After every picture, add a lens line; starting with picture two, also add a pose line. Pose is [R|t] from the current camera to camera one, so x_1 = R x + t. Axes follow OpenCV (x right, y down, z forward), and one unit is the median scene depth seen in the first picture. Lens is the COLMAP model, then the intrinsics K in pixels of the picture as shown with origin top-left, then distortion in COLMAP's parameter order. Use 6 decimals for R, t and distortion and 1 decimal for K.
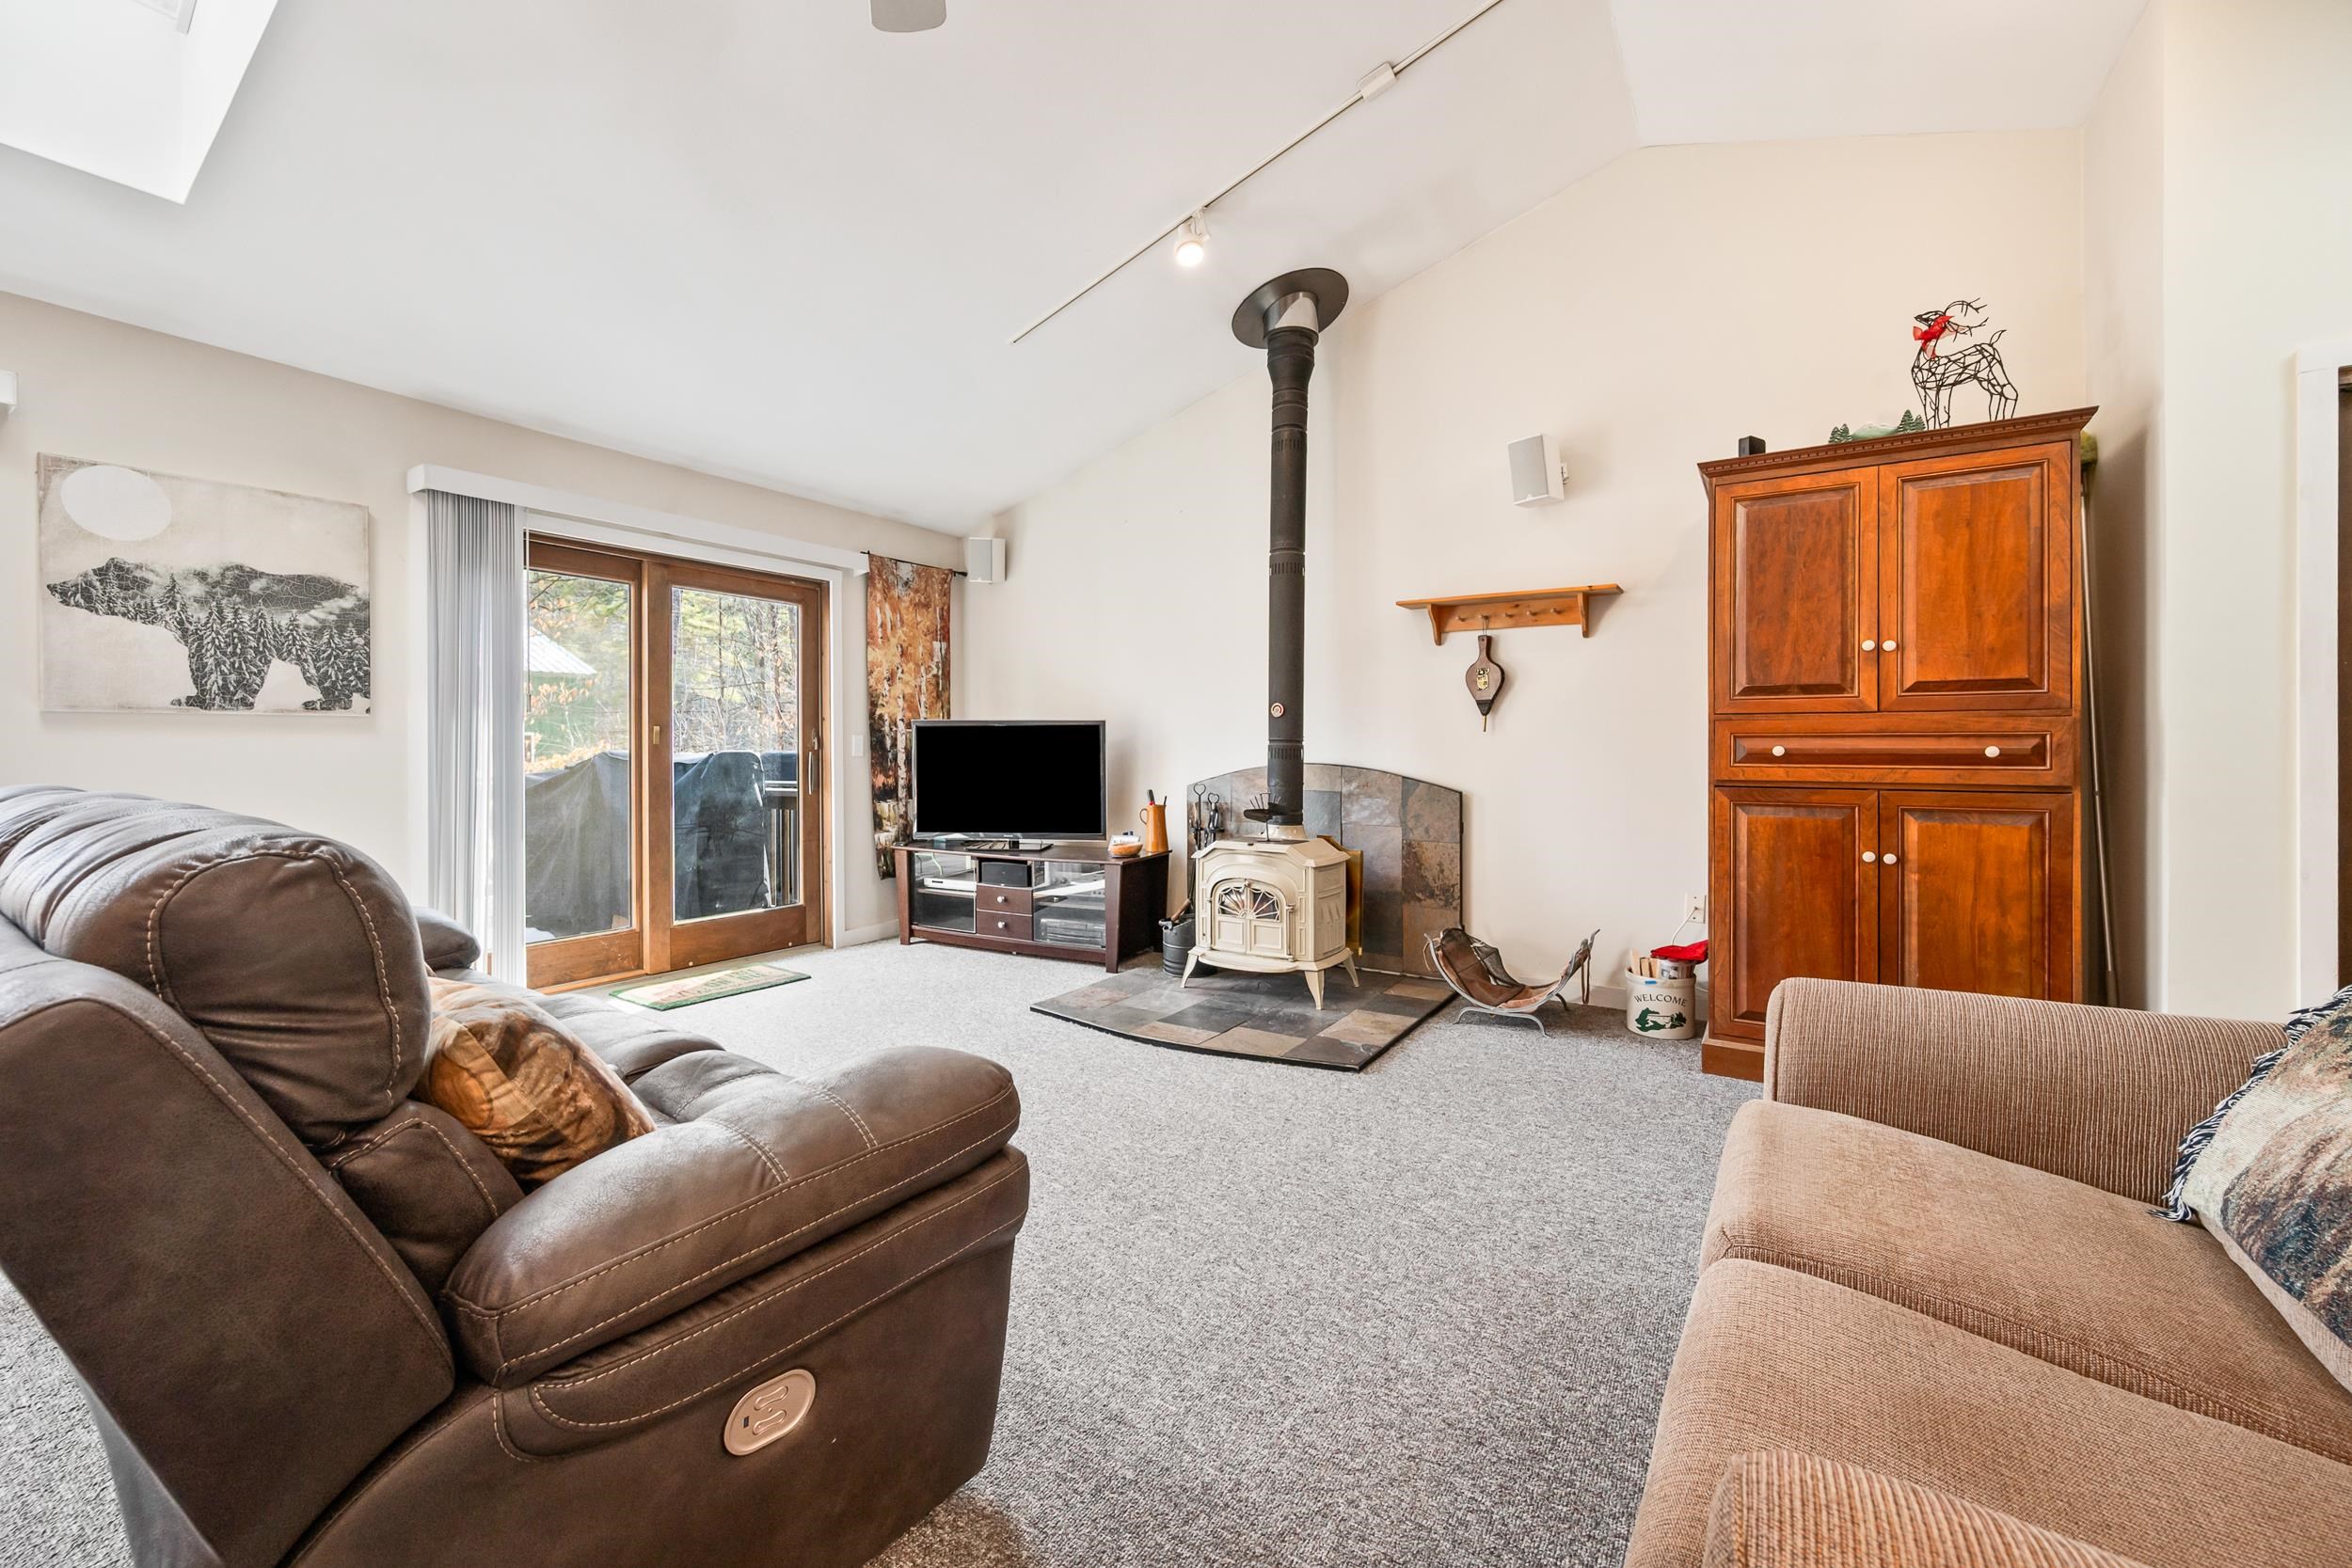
lens RADIAL K [[923.4, 0, 1180.6], [0, 923.4, 748.6], [0, 0, 1]] dist [-0.002597, 0.000291]
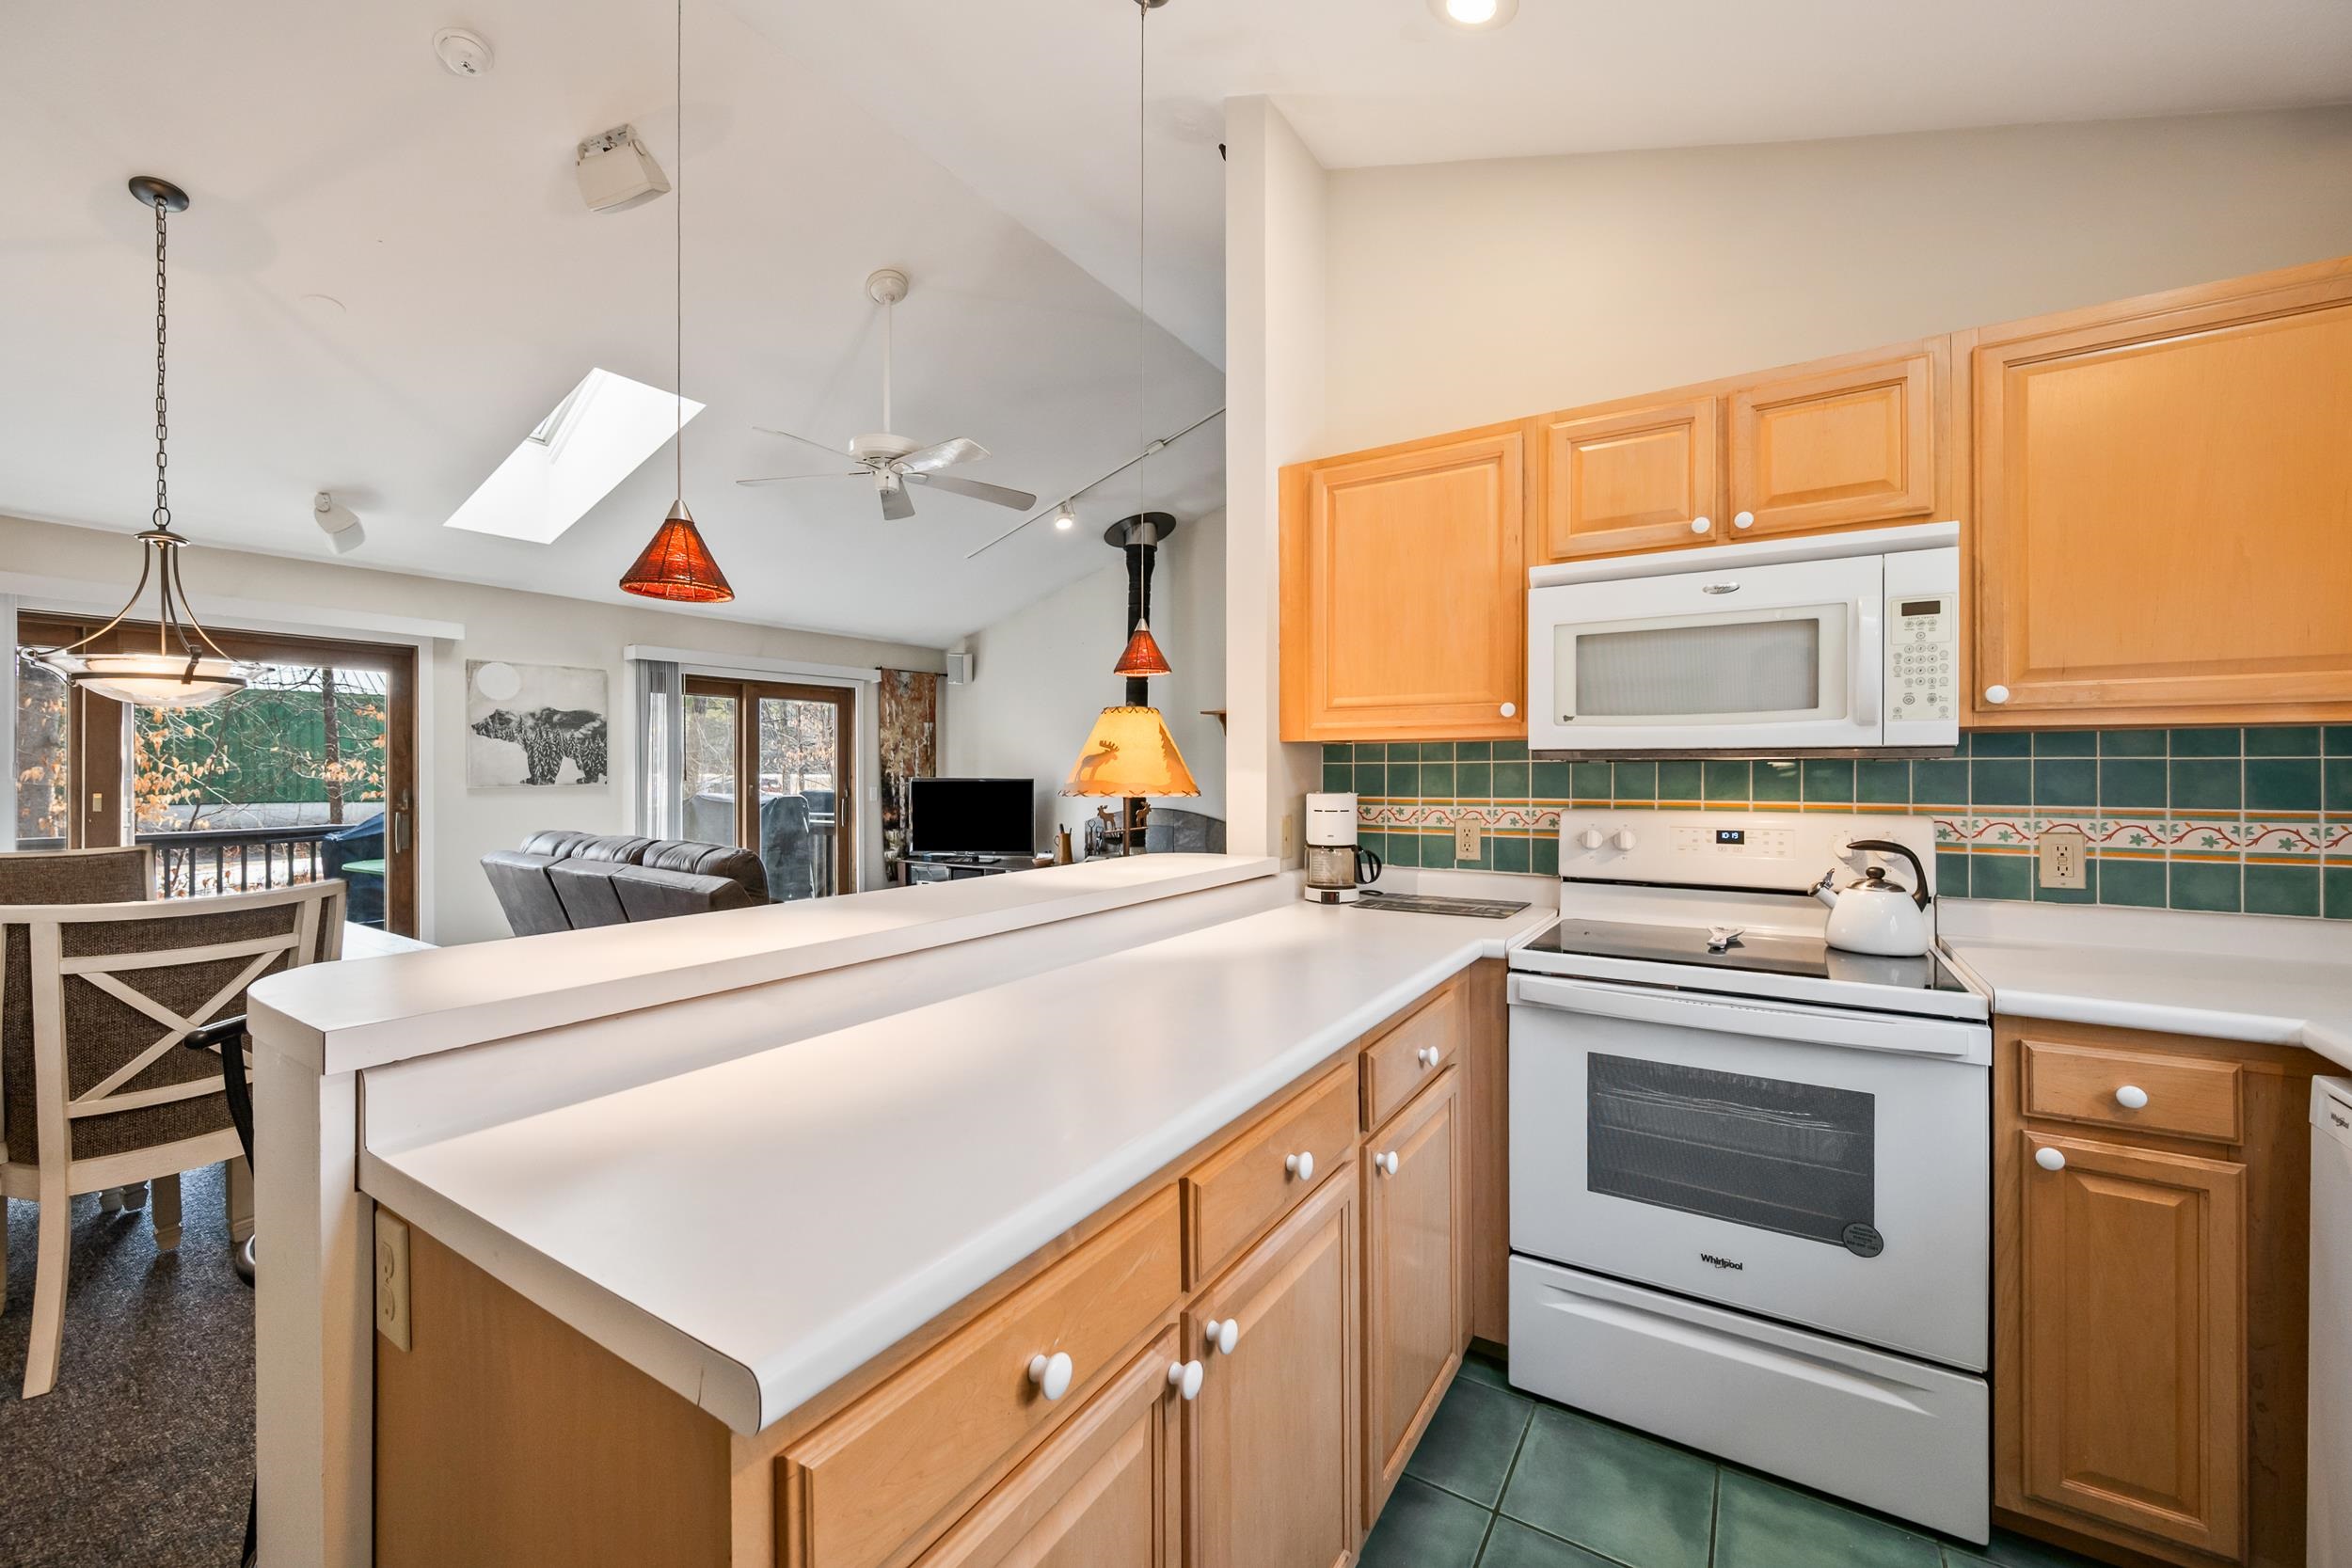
lens RADIAL K [[923.4, 0, 1185.6], [0, 923.4, 771.5], [0, 0, 1]] dist [-0.002597, 0.000291]
pose [[0.999986, 0.002596, -0.004526, 0.179792], [-0.002582, 0.999992, 0.003192, -0.048093], [0.004534, -0.003181, 0.999985, -0.544051]]
